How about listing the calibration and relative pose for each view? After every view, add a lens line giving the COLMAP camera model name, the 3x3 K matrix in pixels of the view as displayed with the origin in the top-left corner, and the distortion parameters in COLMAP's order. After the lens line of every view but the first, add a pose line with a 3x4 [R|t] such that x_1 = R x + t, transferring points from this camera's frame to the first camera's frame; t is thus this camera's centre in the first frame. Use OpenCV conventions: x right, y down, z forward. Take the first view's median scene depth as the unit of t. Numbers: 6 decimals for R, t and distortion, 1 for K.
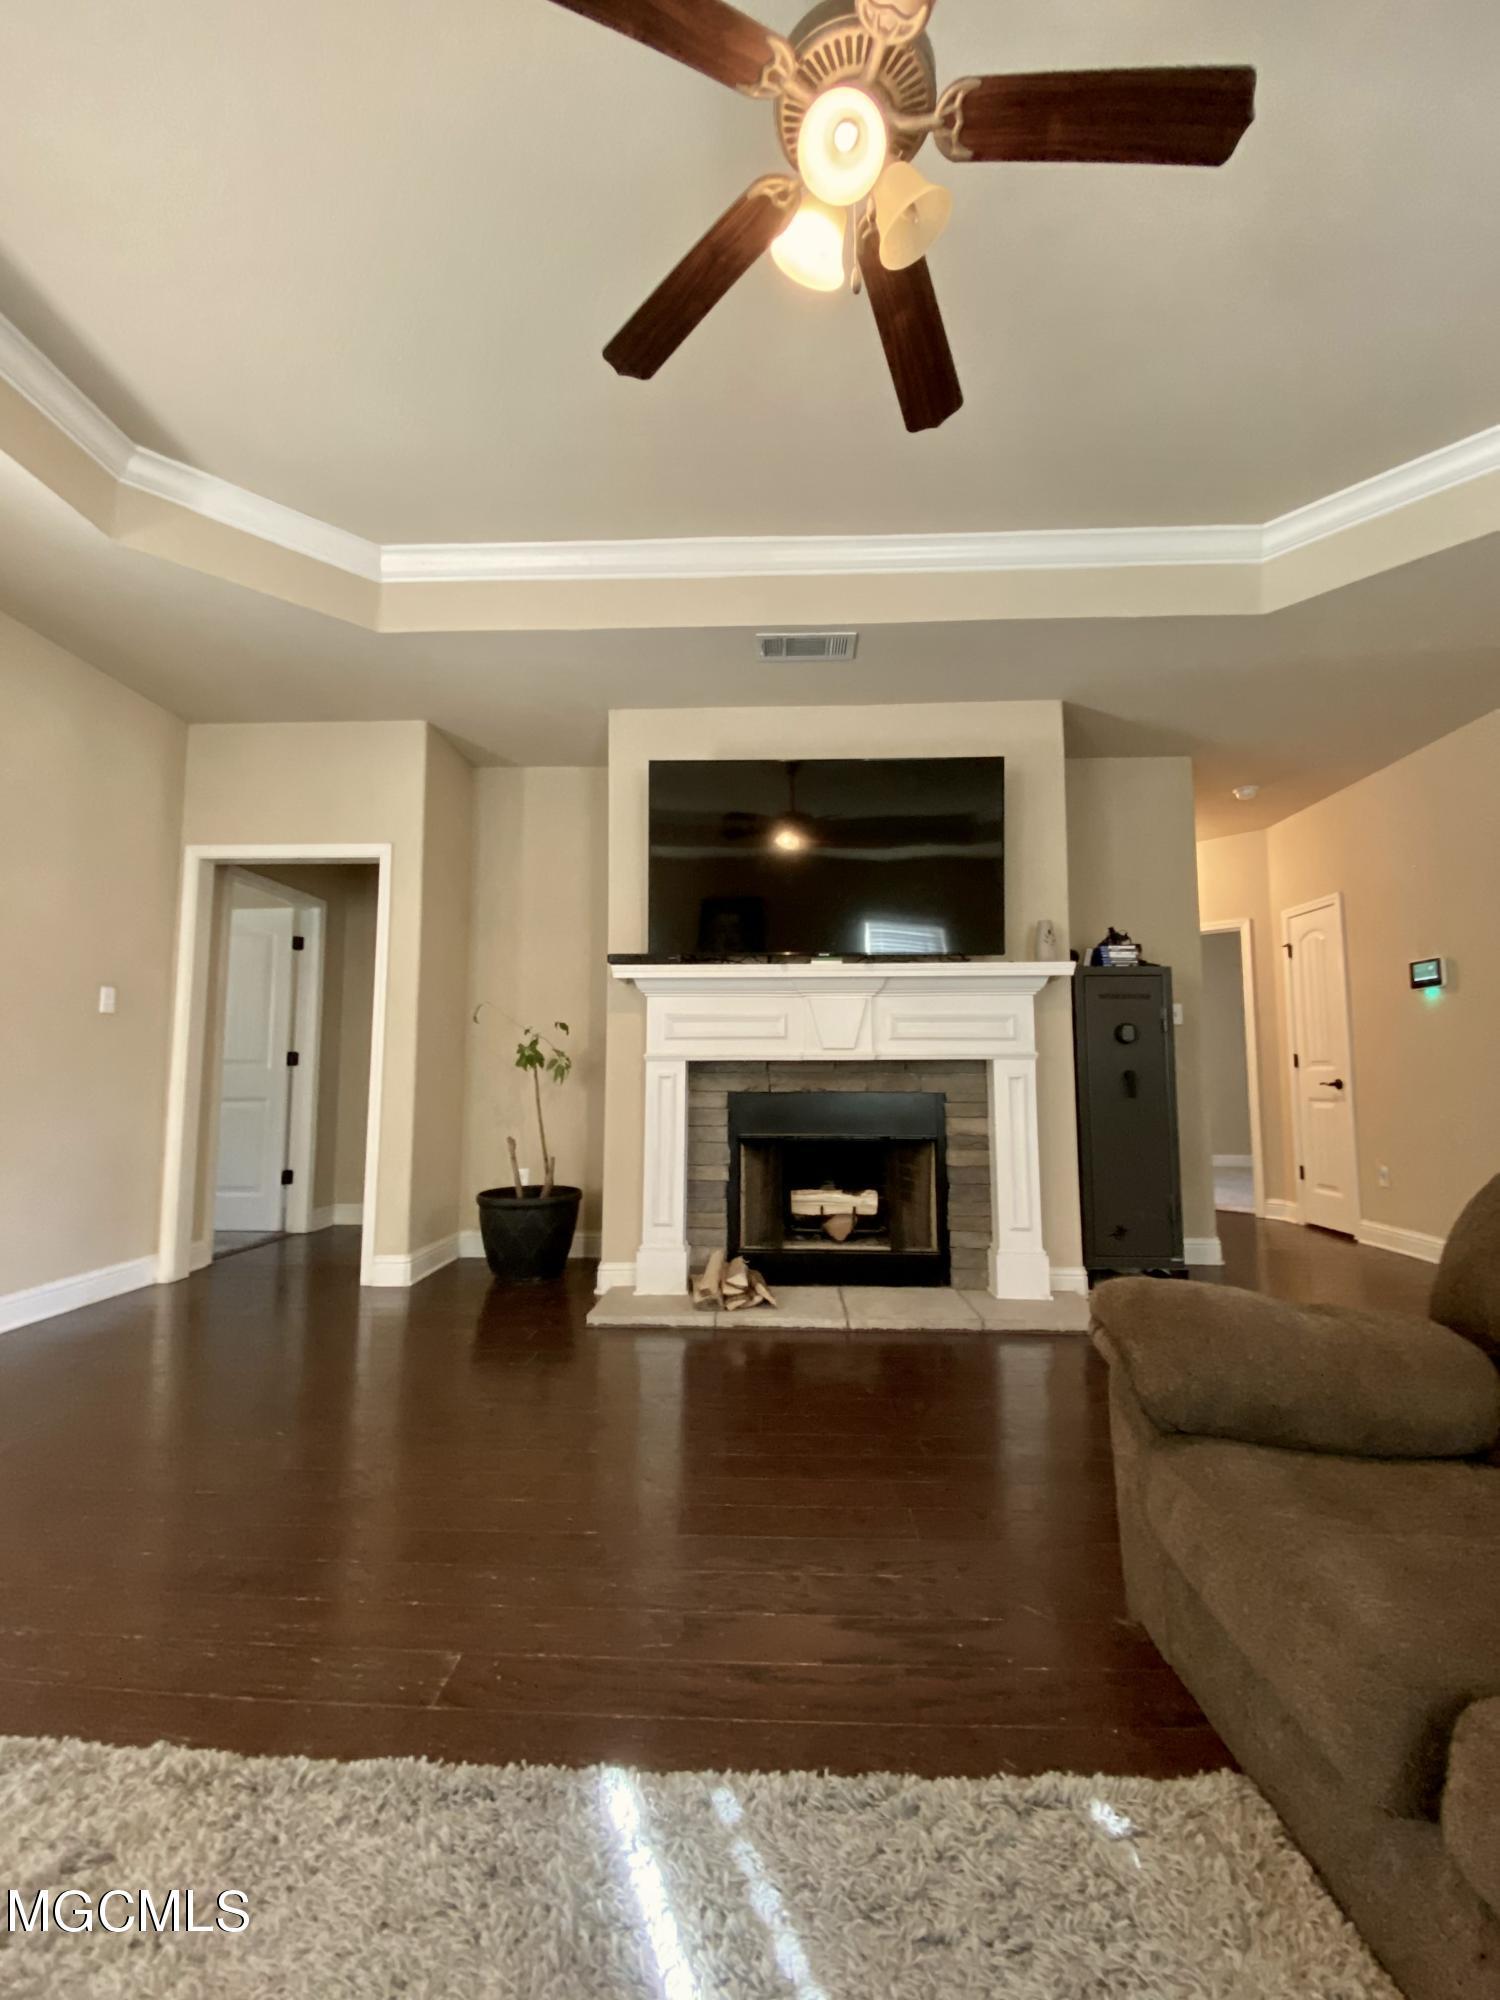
lens RADIAL K [[813.9, 0, 750.0], [0, 813.9, 1000.0], [0, 0, 1]] dist [0.026345, -0.023654]
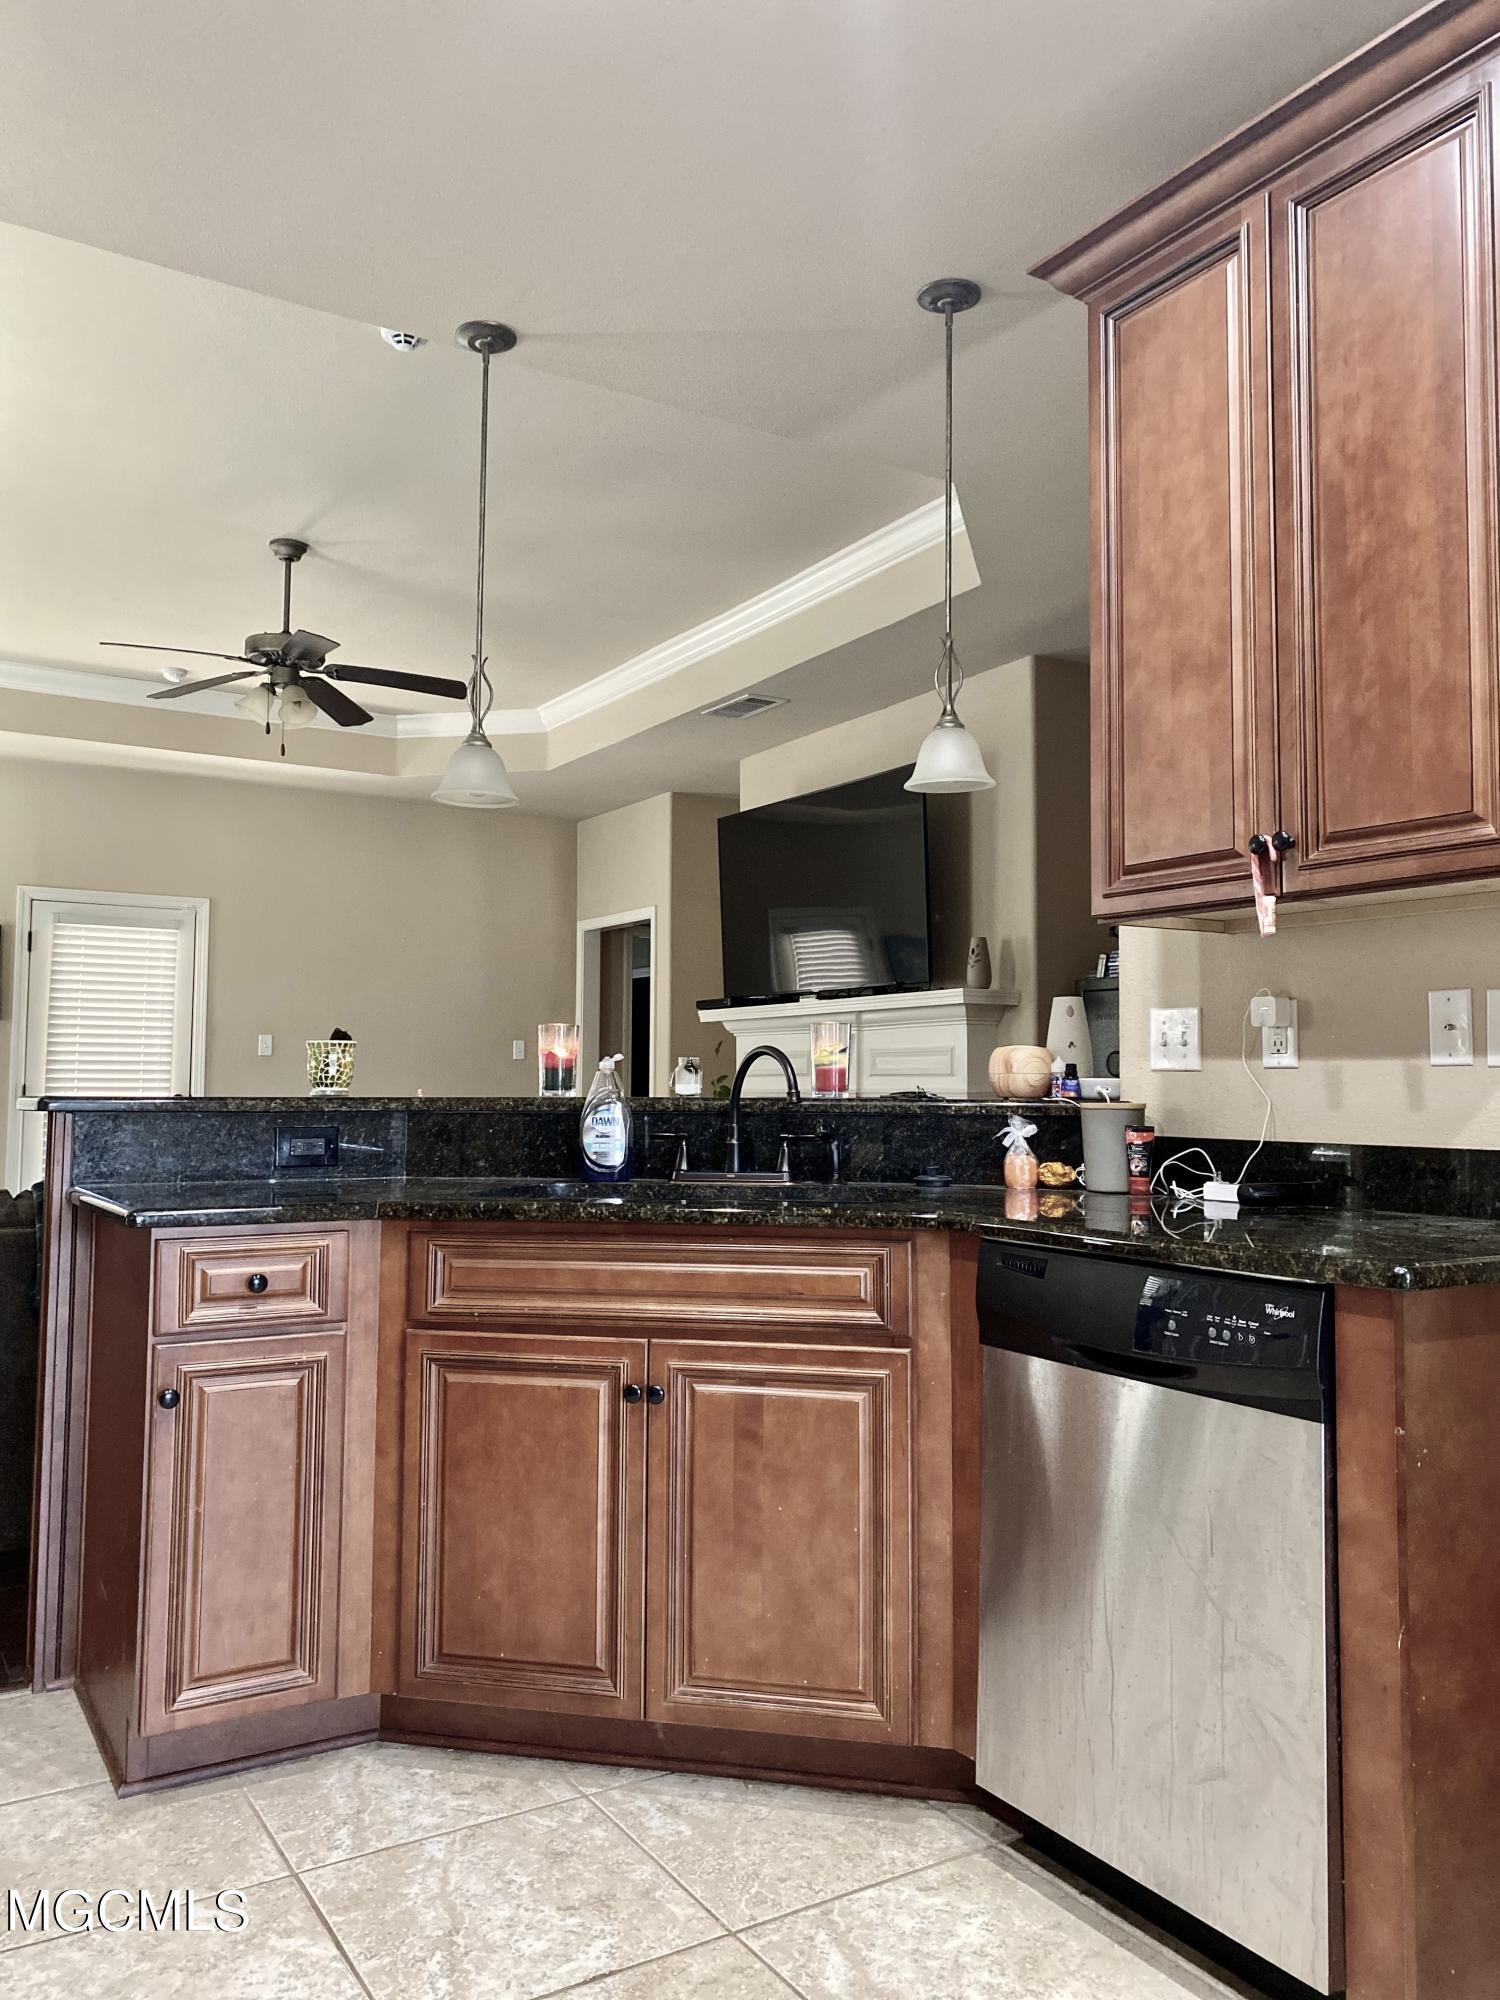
lens RADIAL K [[1534.6, 0, 750.0], [0, 1534.6, 1000.0], [0, 0, 1]] dist [0.027457, -0.017248]
pose [[0.557655, -0.045887, -0.828804, 1.593371], [0.075328, 0.997149, -0.004523, -0.041982], [0.826648, -0.059910, 0.559521, -0.124781]]
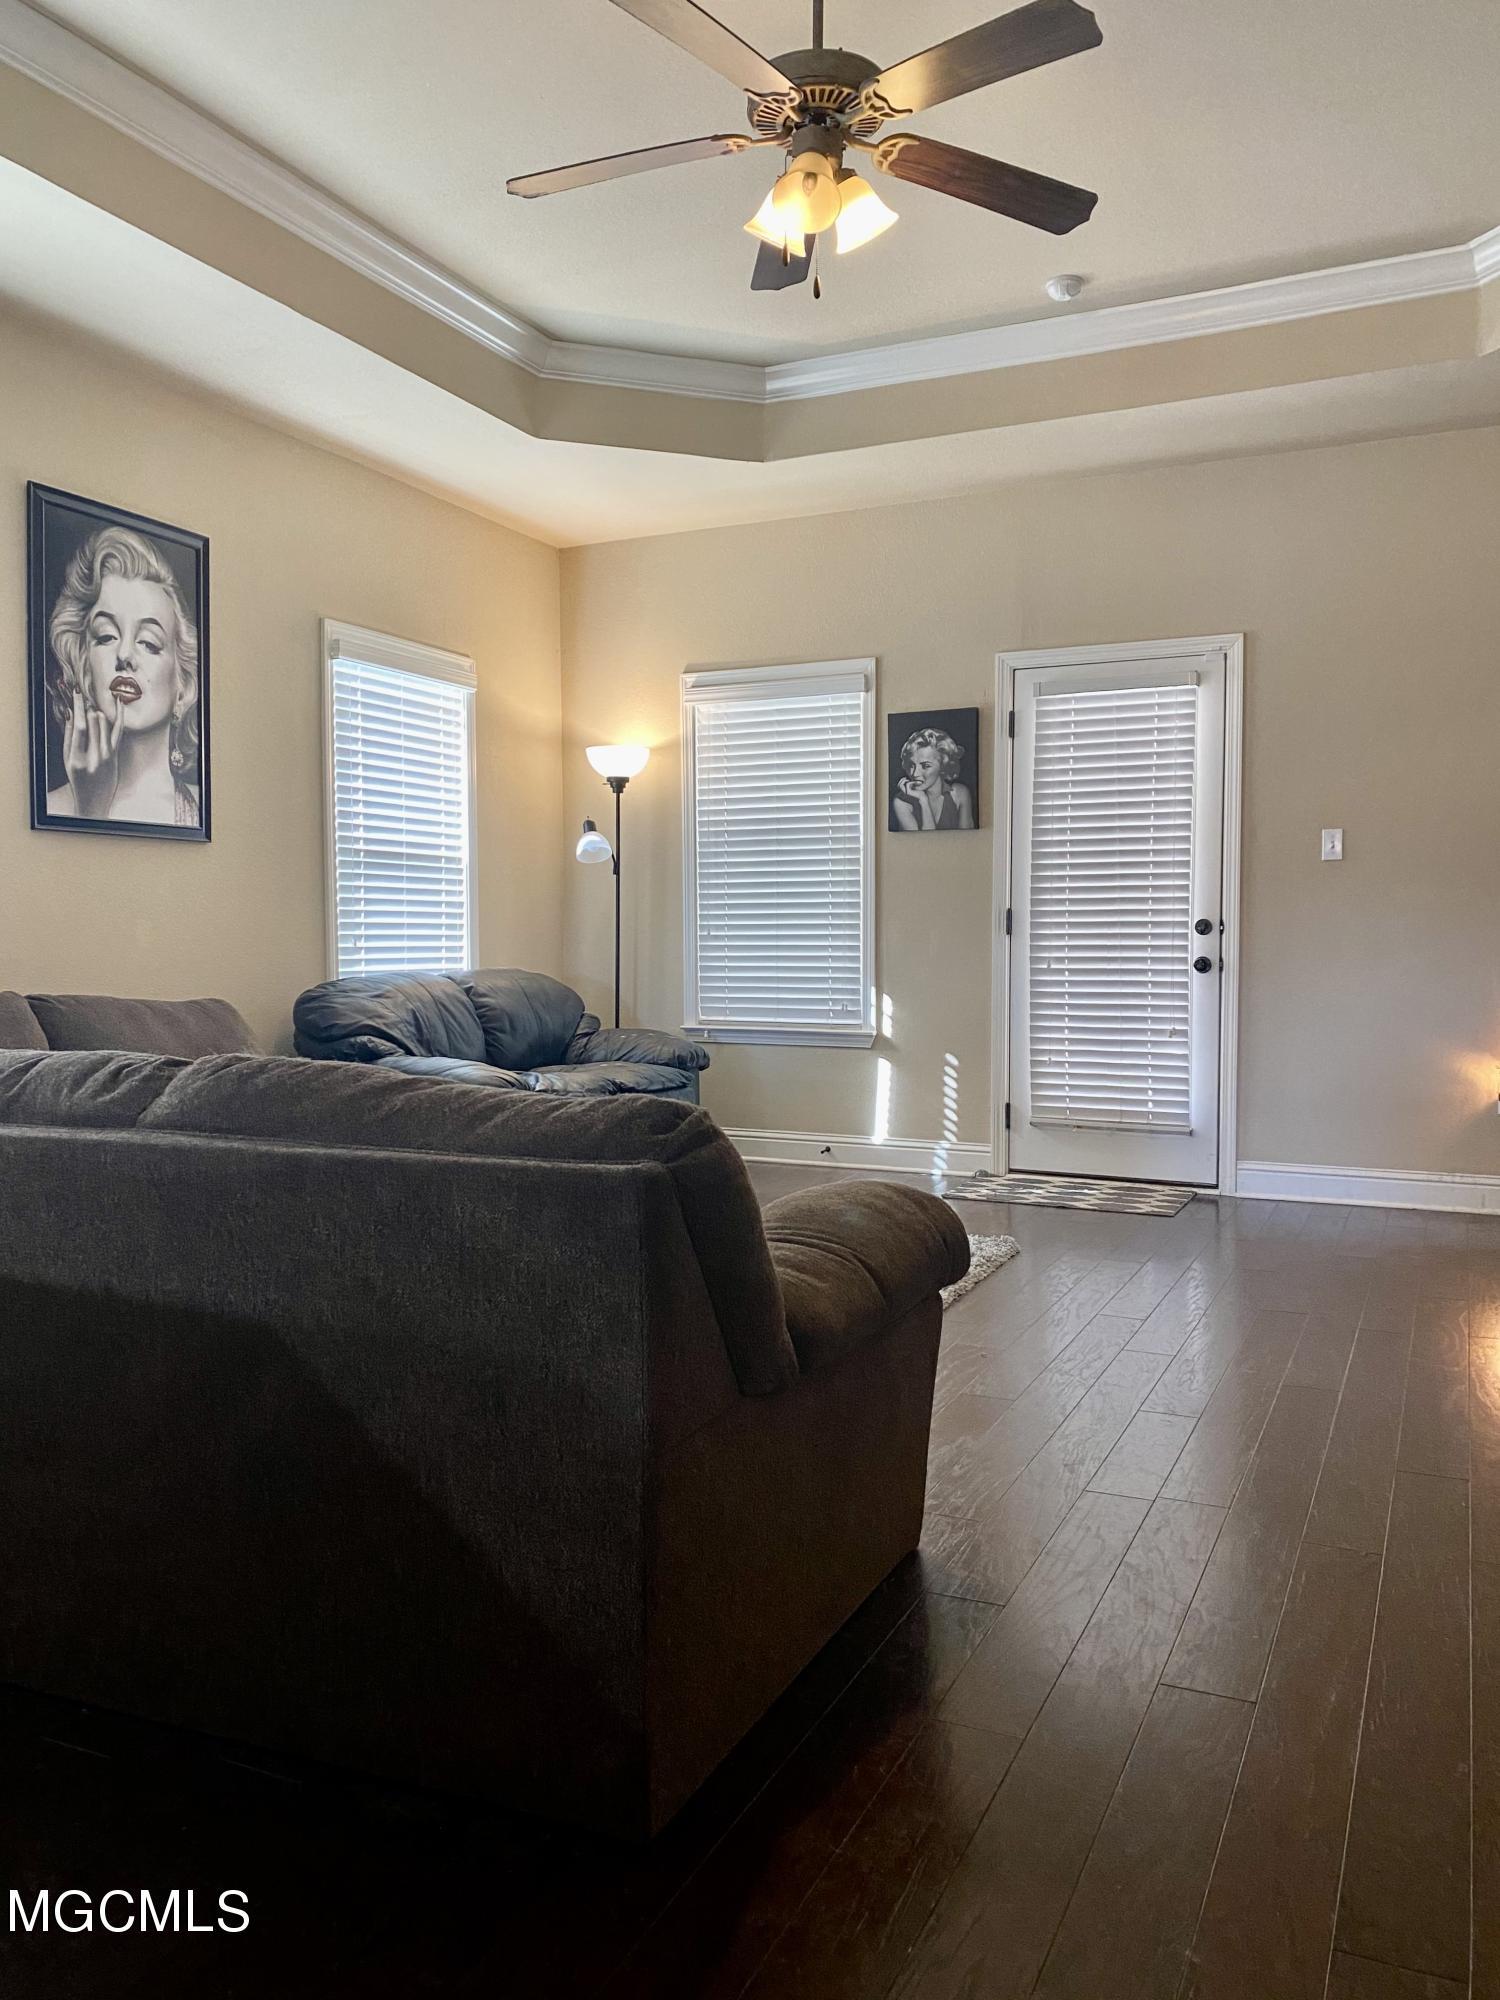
lens RADIAL K [[1549.3, 0, 750.0], [0, 1549.3, 1000.0], [0, 0, 1]] dist [-0.003793, -0.001657]
pose [[-0.390554, 0.040365, -0.919695, 0.888053], [0.091419, 0.995801, 0.004883, 0.055129], [0.916030, -0.082170, -0.392604, 0.645051]]
